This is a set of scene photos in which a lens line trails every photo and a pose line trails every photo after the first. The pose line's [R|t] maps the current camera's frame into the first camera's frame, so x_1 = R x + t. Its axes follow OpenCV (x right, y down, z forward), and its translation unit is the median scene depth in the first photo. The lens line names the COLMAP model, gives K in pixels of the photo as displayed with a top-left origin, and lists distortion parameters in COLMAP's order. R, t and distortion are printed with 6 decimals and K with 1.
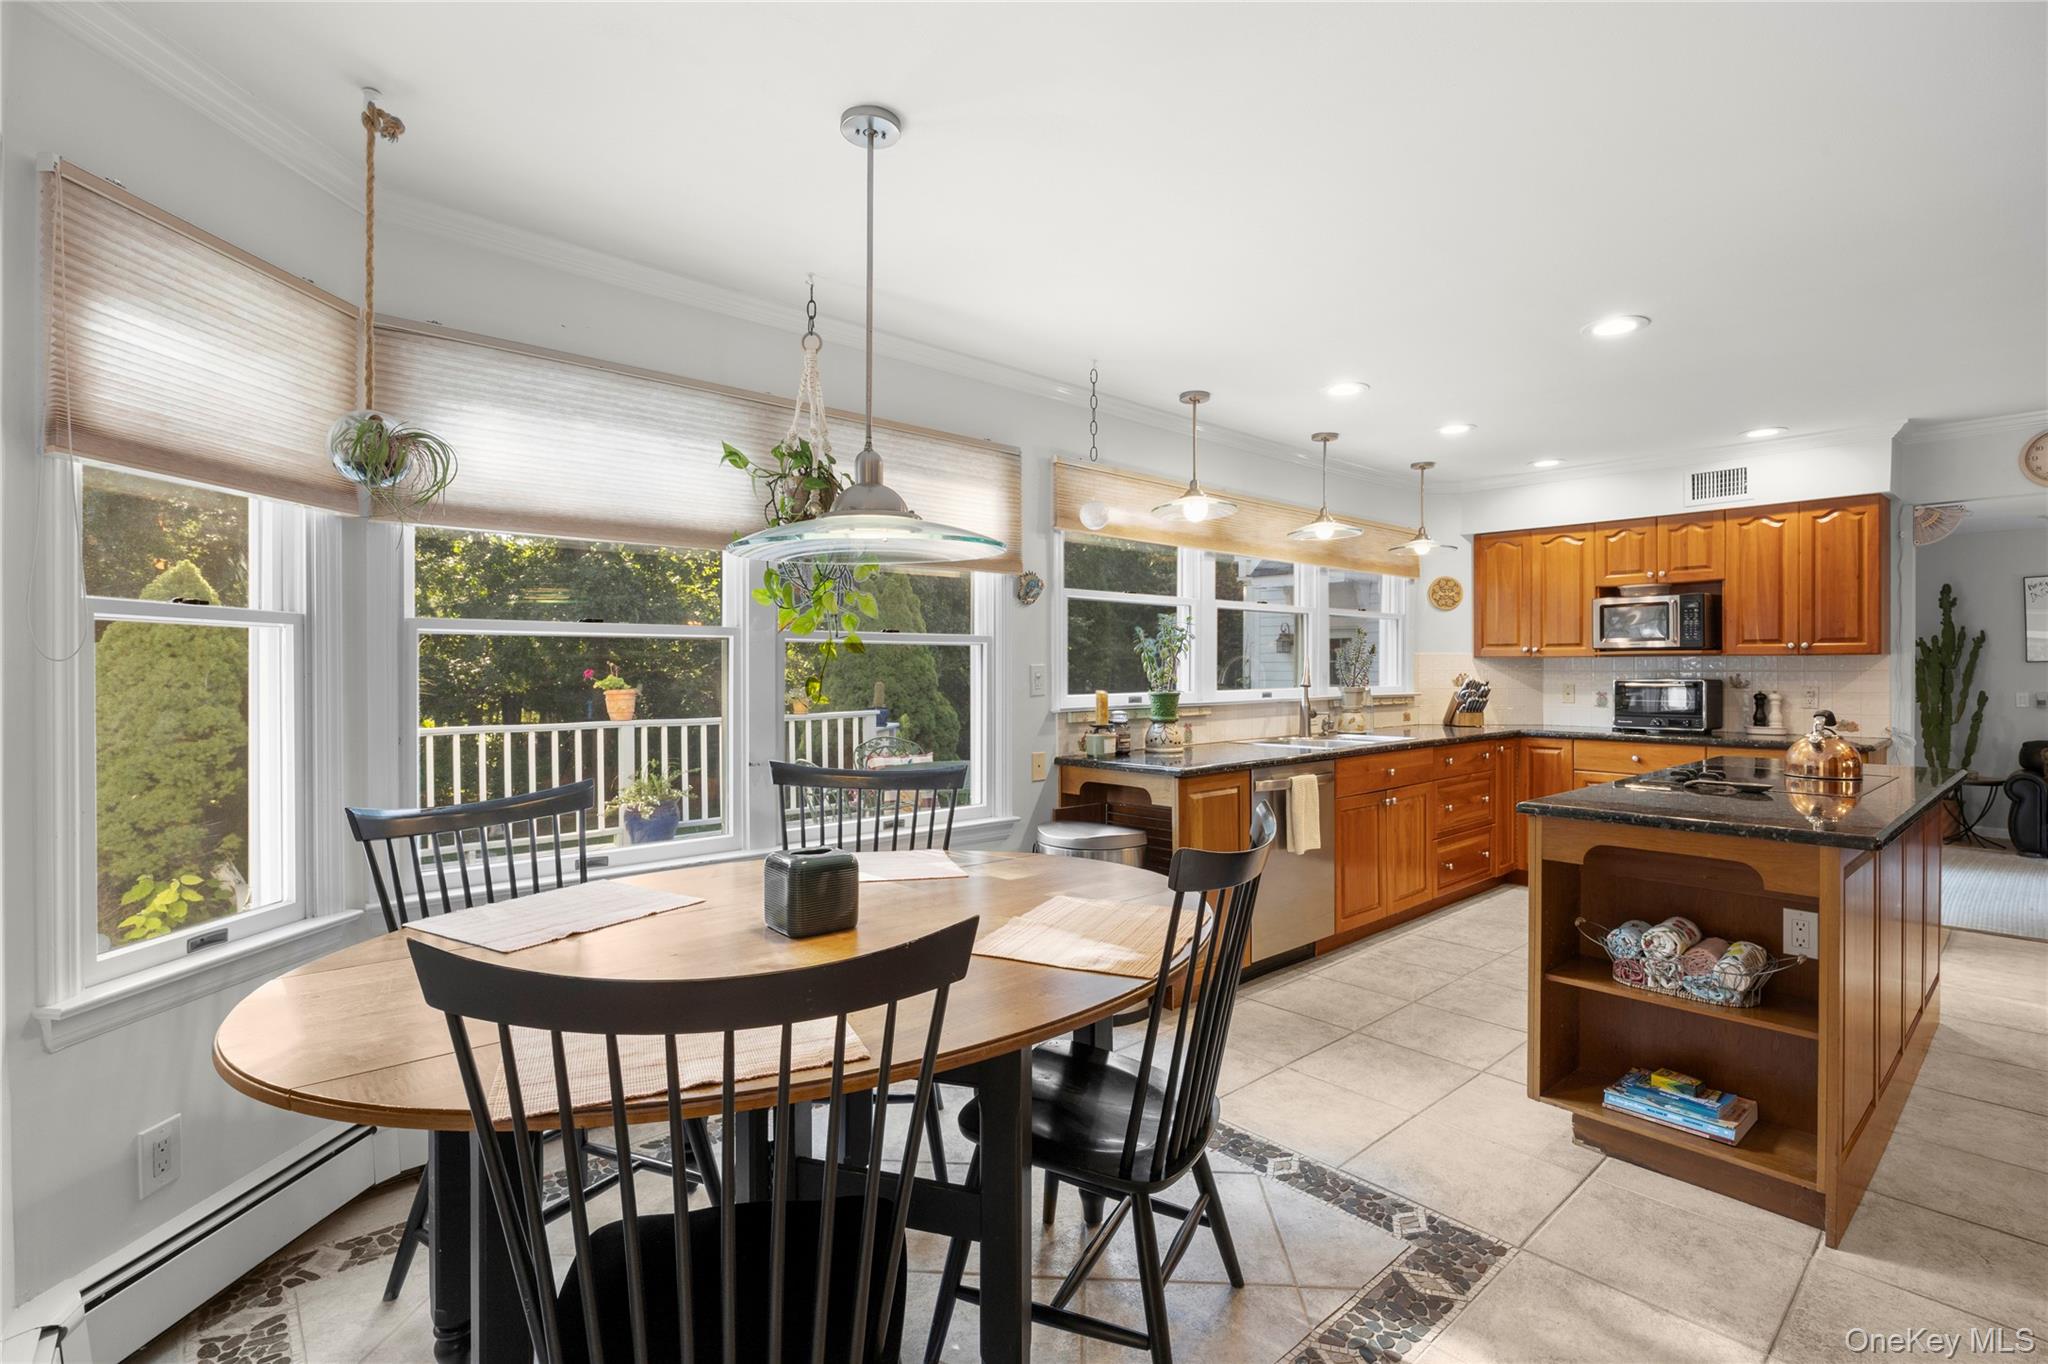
lens RADIAL K [[966.7, 0, 1020.7], [0, 966.7, 677.2], [0, 0, 1]] dist [0.003884, 0.000219]
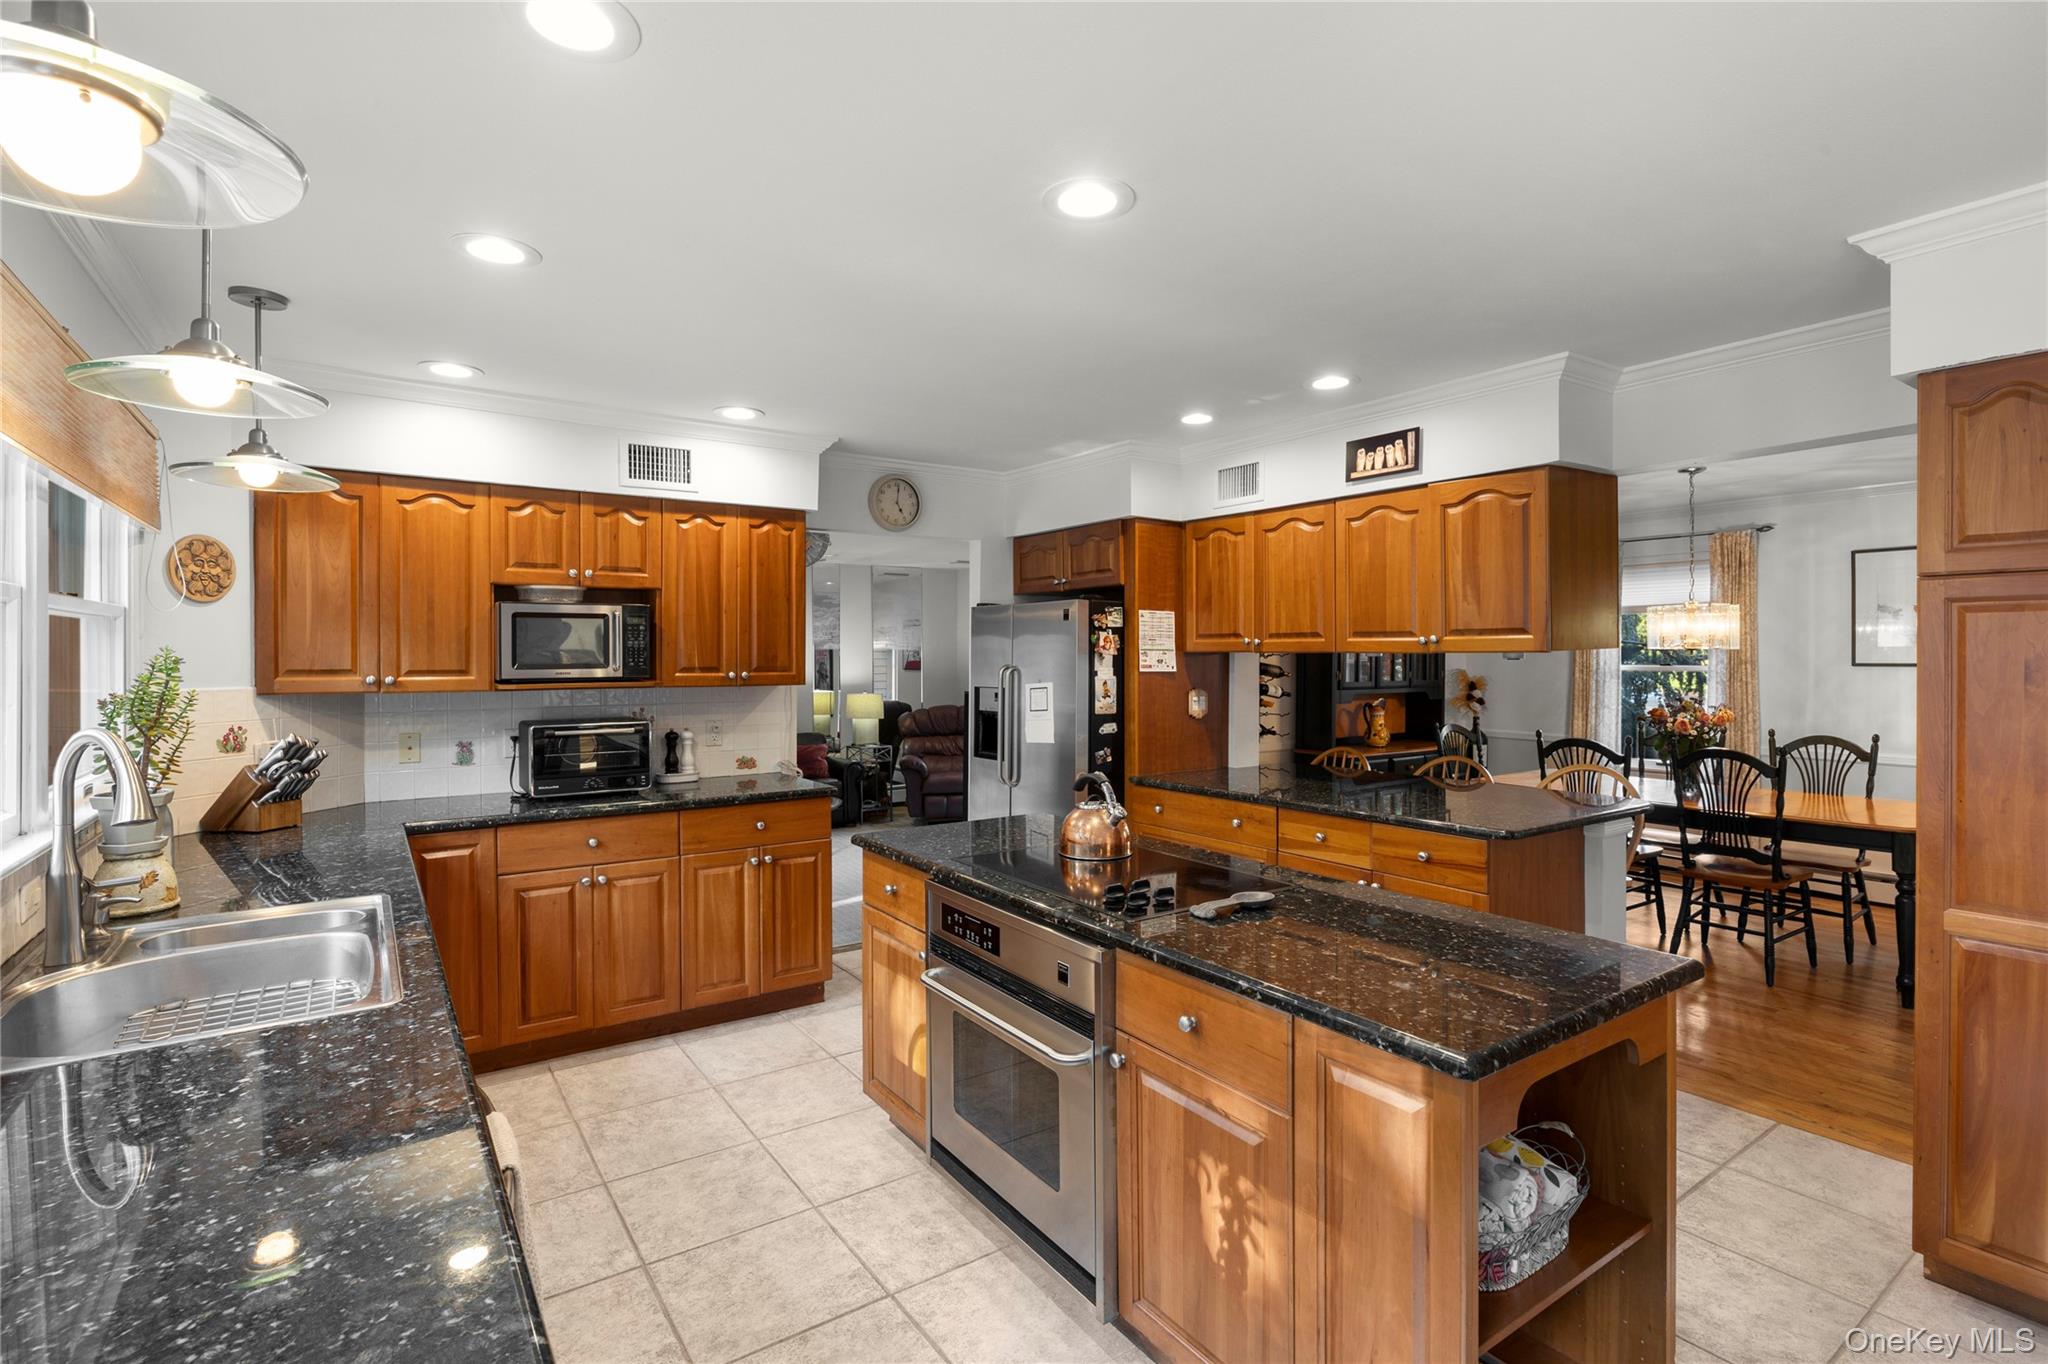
lens RADIAL K [[966.7, 0, 1001.8], [0, 966.7, 651.8], [0, 0, 1]] dist [0.003884, 0.000219]
pose [[0.138280, 0.003466, 0.990387, -0.000457], [0.010632, 0.999931, -0.004984, -0.042967], [-0.990336, 0.011219, 0.138233, 0.609021]]
